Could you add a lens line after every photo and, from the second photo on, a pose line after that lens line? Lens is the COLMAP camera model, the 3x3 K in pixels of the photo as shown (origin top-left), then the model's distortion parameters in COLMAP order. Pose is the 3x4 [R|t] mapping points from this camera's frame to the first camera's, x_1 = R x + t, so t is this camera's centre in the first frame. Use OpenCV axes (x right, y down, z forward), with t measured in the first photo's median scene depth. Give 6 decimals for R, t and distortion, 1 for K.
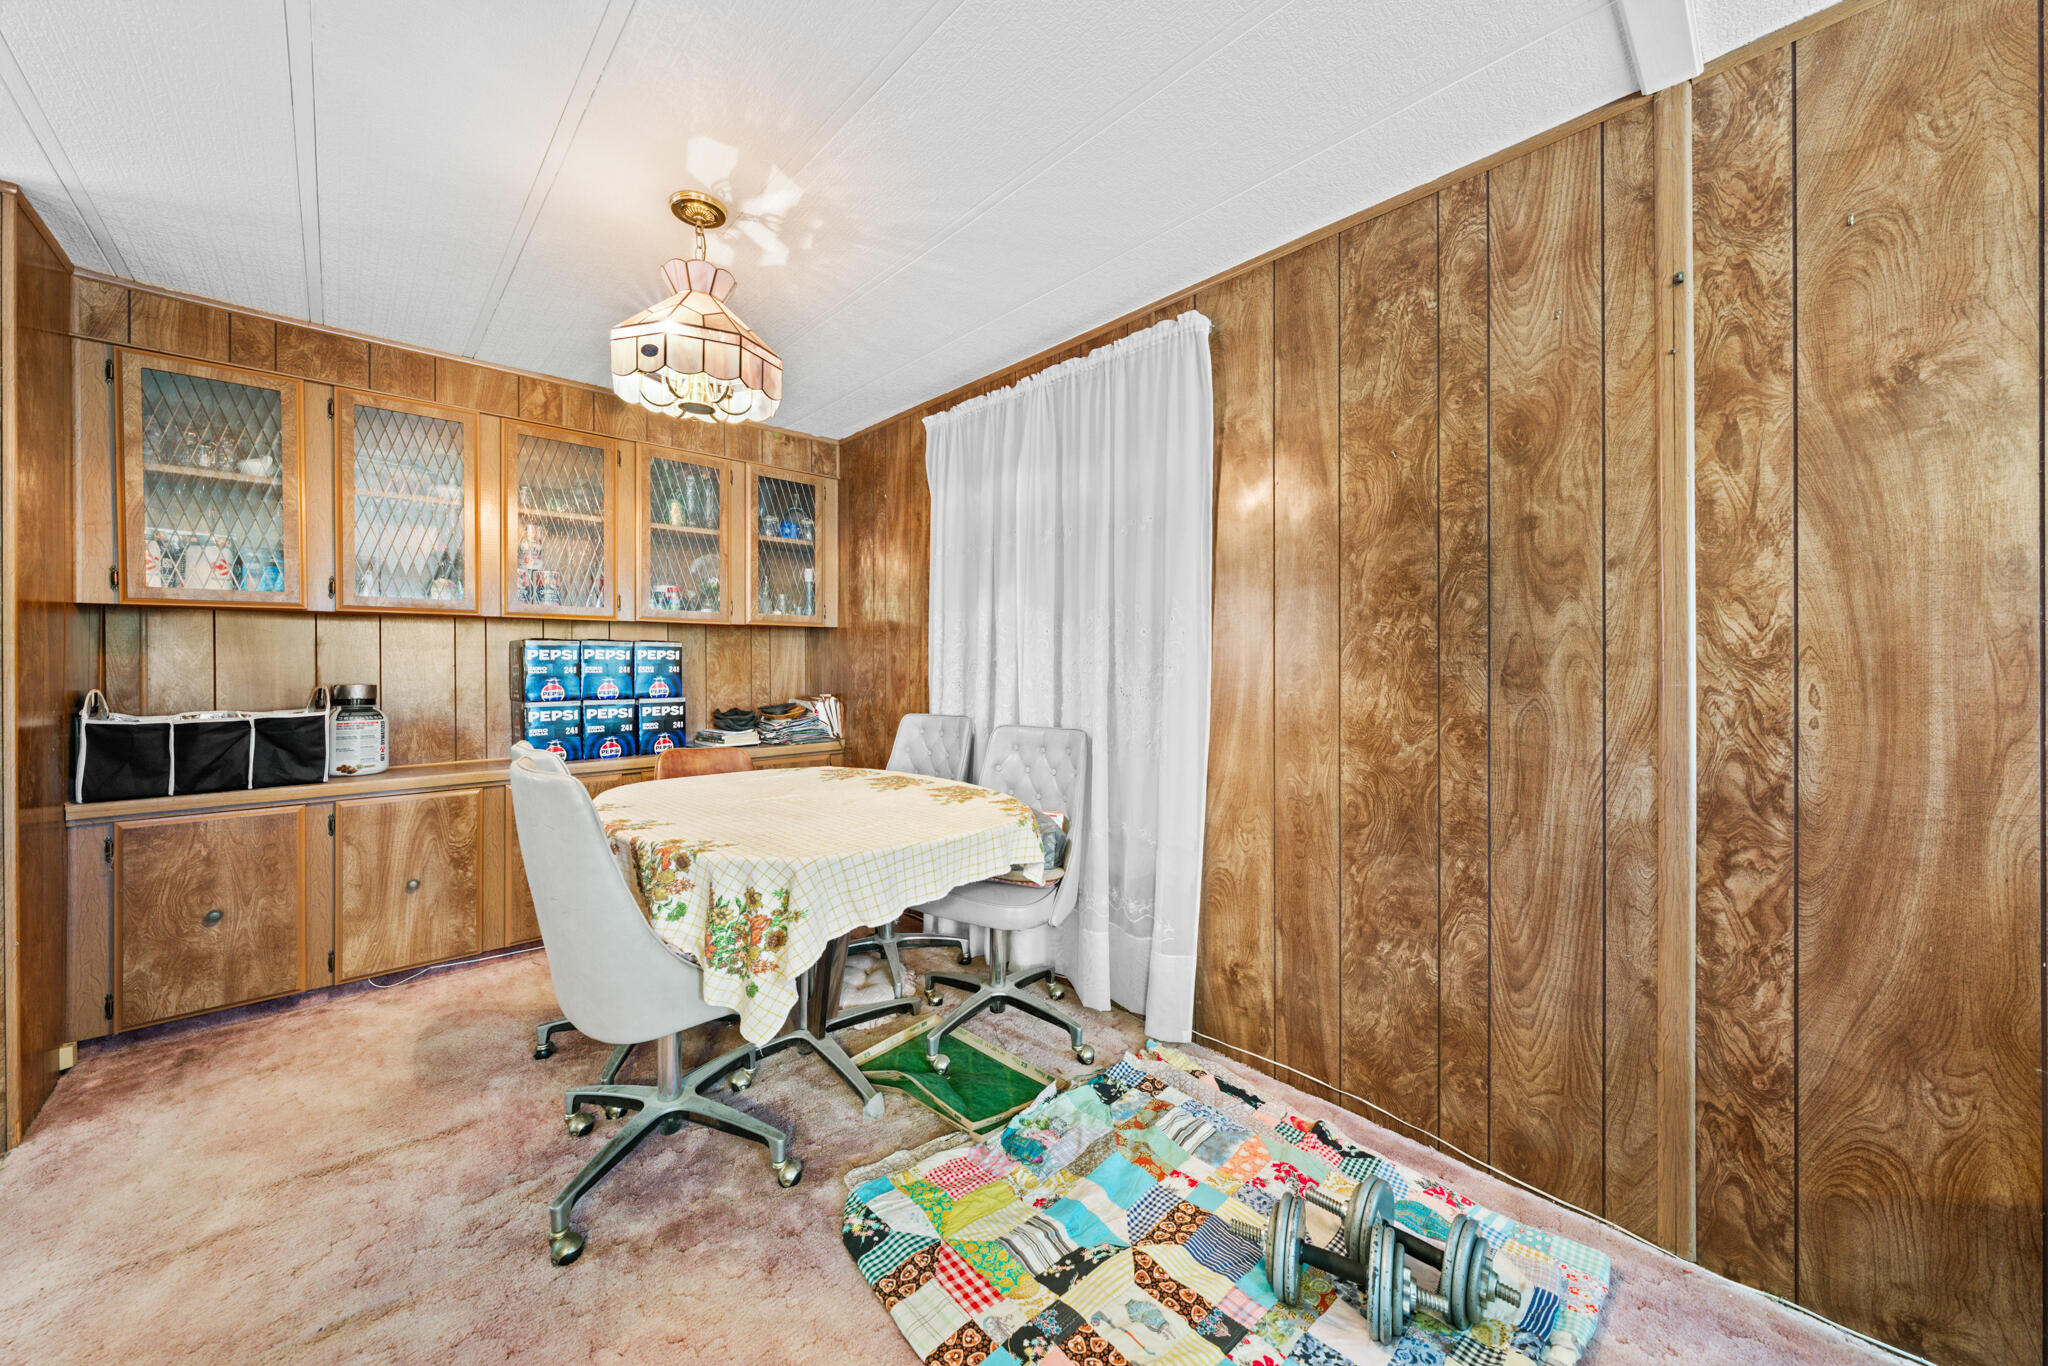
lens RADIAL K [[730.5, 0, 1014.1], [0, 730.5, 662.8], [0, 0, 1]] dist [-0.000531, -0.000040]
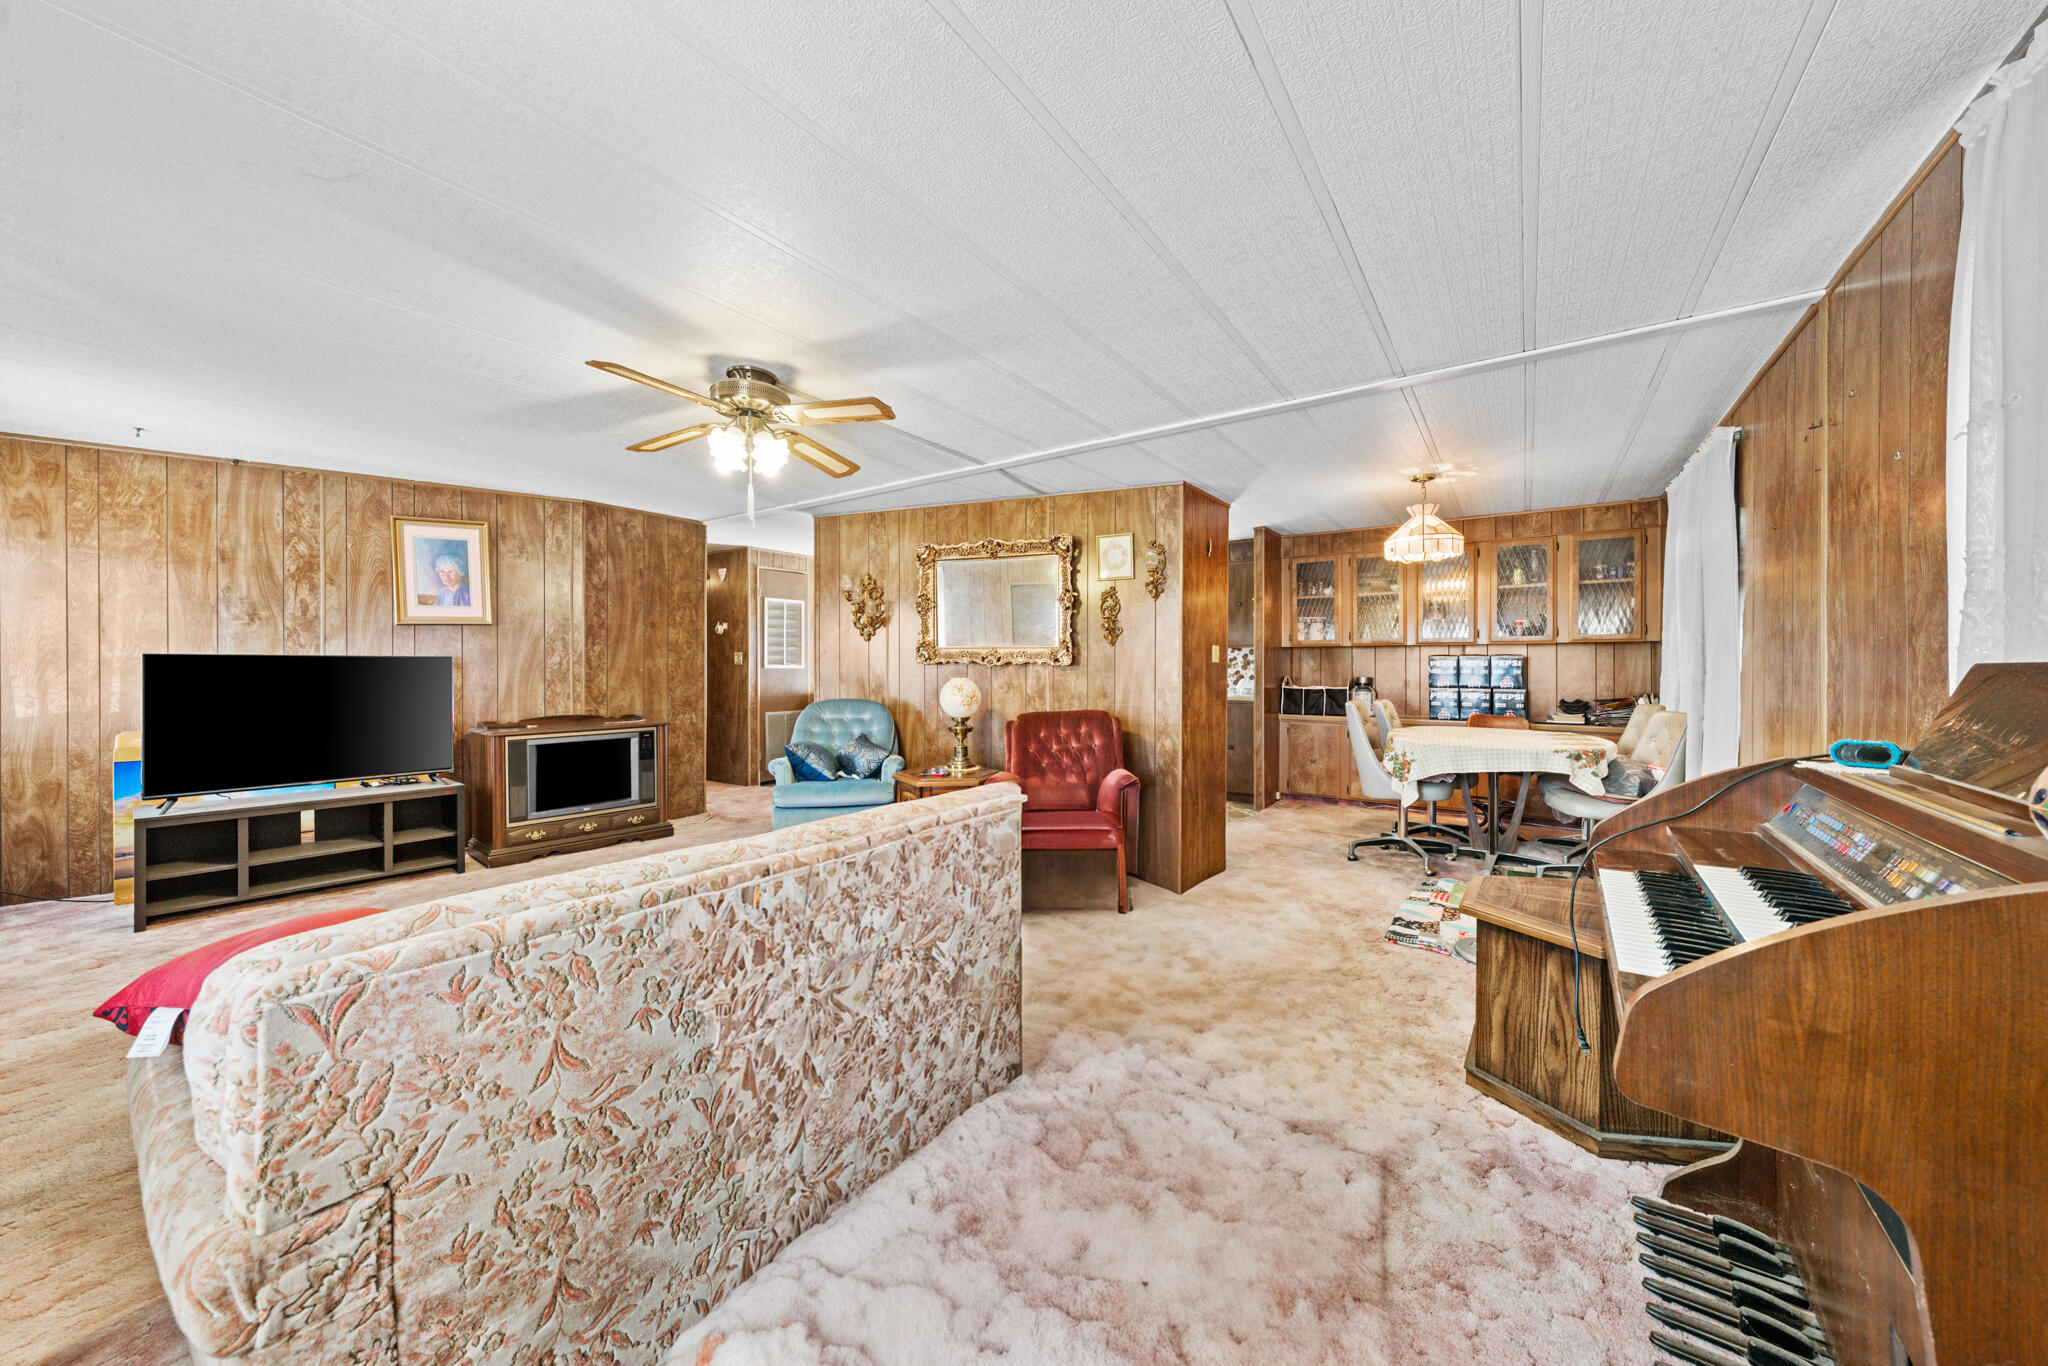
lens RADIAL K [[708.6, 0, 1016.7], [0, 708.6, 668.8], [0, 0, 1]] dist [-0.000343, 0.000002]
pose [[0.206207, 0.004820, -0.978496, 1.245539], [-0.001185, 0.999988, 0.004676, -0.005809], [0.978508, 0.000195, 0.206211, -0.620089]]
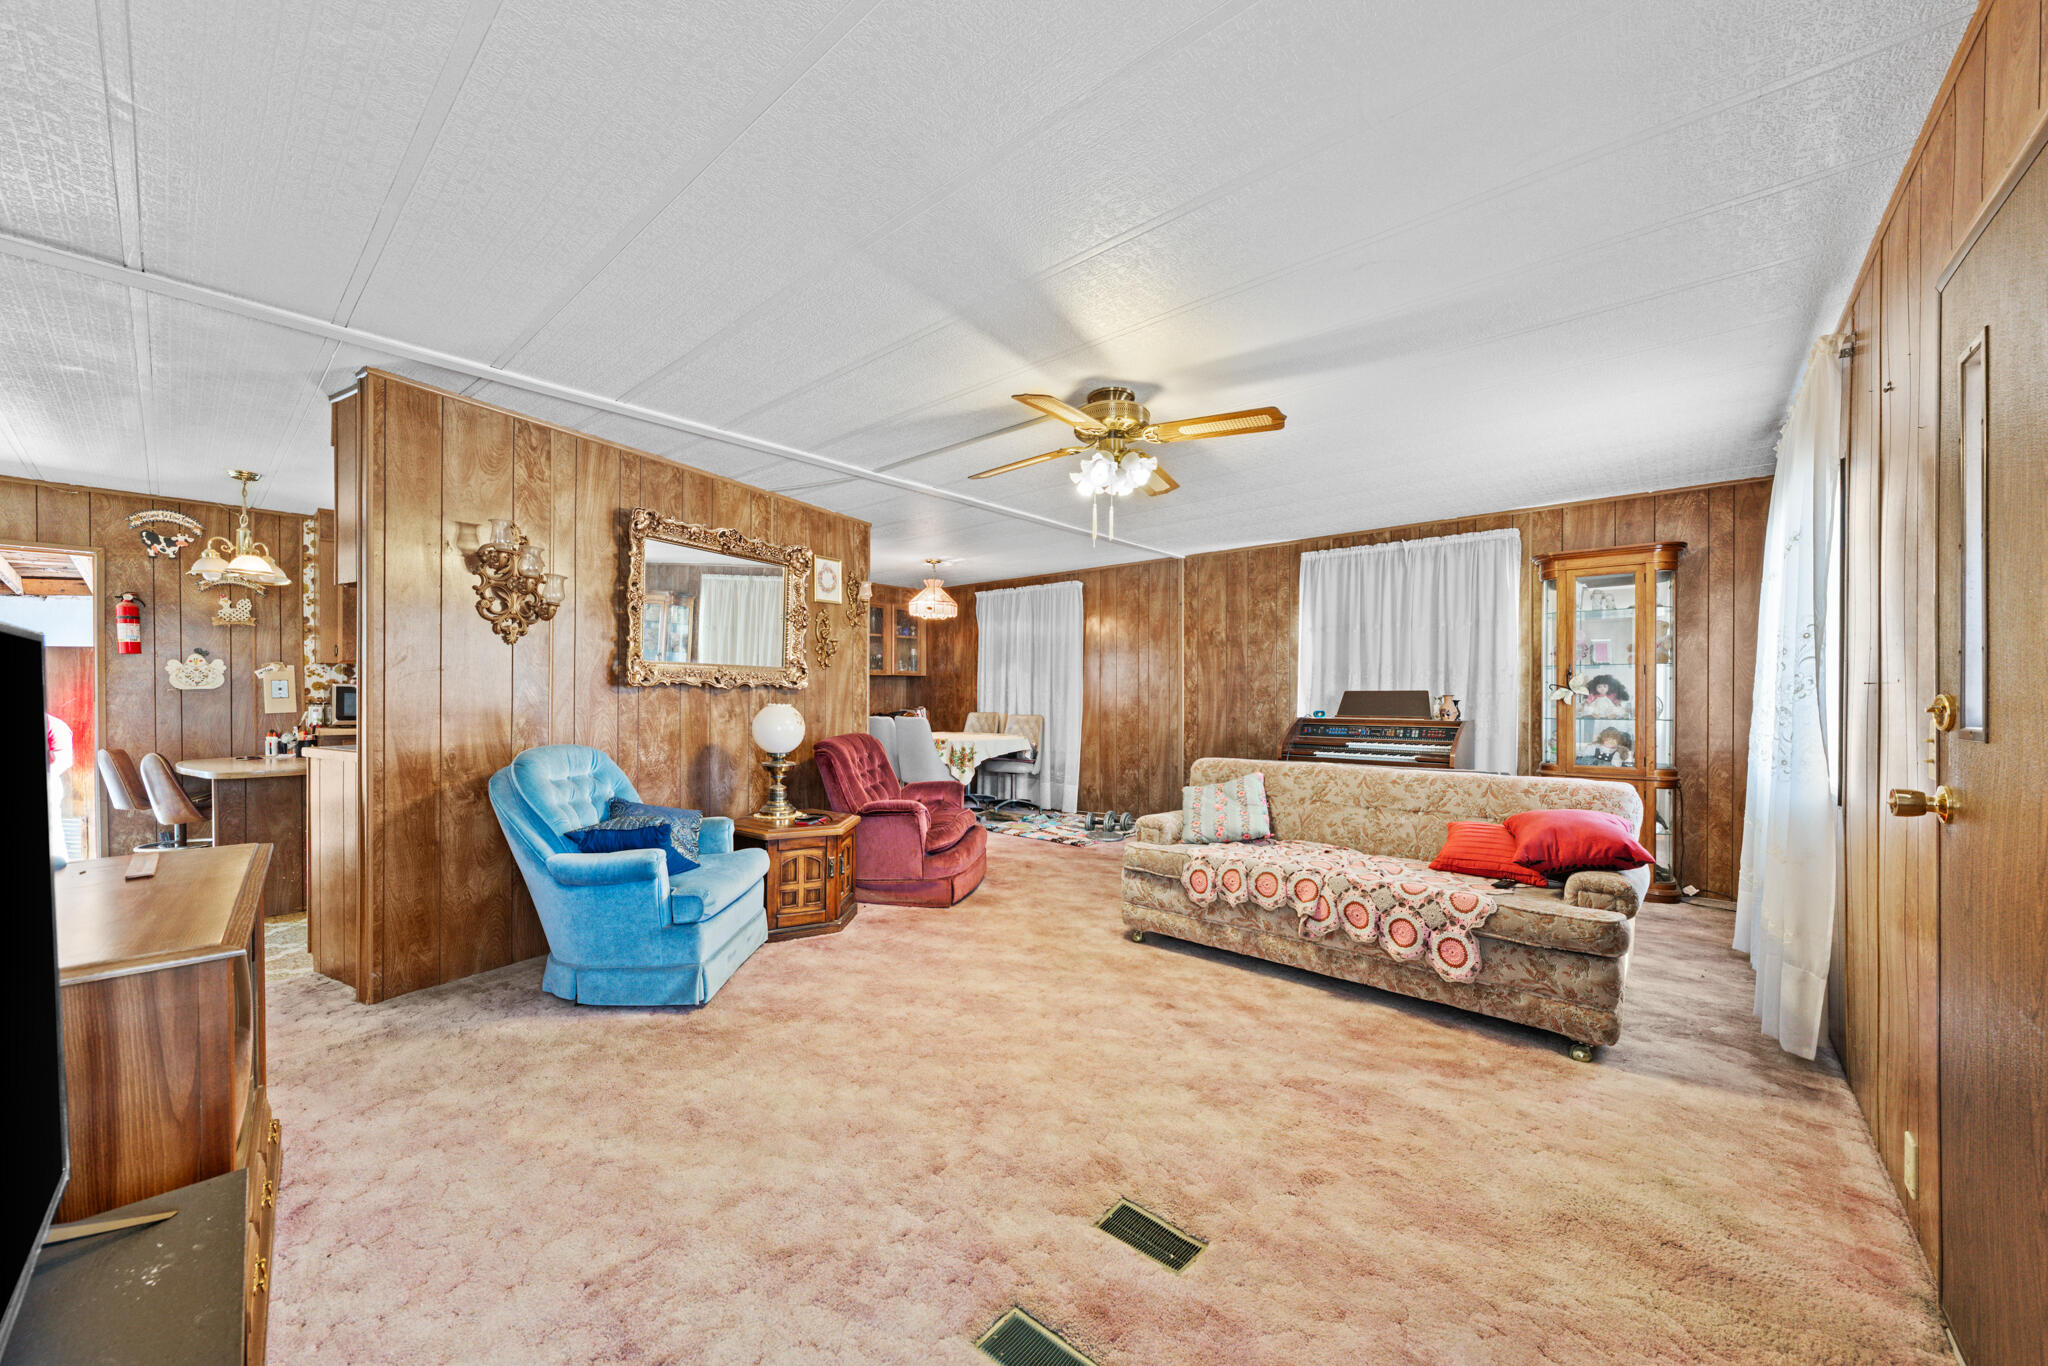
lens RADIAL K [[739.3, 0, 1023.8], [0, 739.3, 694.1], [0, 0, 1]] dist [-0.001850, -0.000029]
pose [[0.995448, 0.001026, 0.095303, -0.269745], [-0.001239, 0.999997, 0.002176, 0.002873], [-0.095300, -0.002284, 0.995446, -2.023451]]
